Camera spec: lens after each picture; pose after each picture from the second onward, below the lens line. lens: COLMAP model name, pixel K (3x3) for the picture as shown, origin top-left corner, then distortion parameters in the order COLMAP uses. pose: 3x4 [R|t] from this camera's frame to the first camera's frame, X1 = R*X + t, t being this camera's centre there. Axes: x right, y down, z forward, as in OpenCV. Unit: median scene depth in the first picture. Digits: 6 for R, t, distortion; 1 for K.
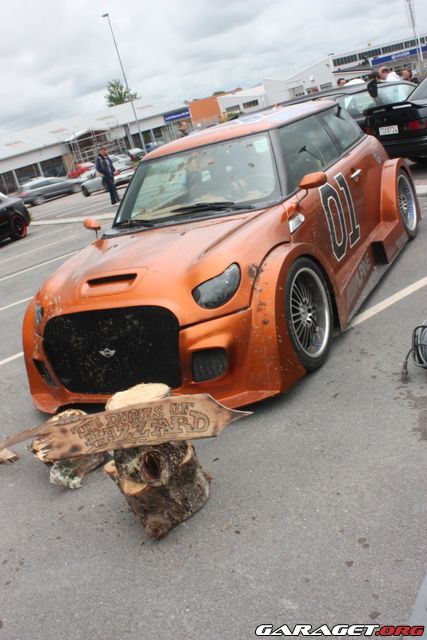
lens RADIAL K [[664.9, 0, 213.5], [0, 664.9, 320.0], [0, 0, 1]] dist [-0.093649, 0.020414]
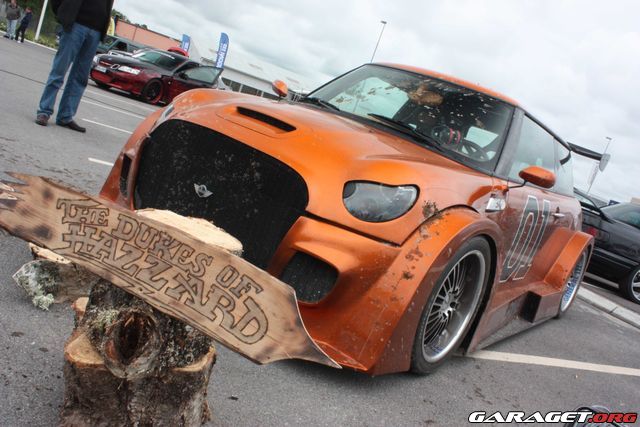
lens RADIAL K [[570.4, 0, 320.0], [0, 570.4, 213.5], [0, 0, 1]] dist [-0.154685, 0.175740]
pose [[0.813458, 0.578654, -0.058697, -0.000146], [-0.580969, 0.803609, -0.129178, 0.091760], [-0.027580, 0.139182, 0.989883, 0.450823]]
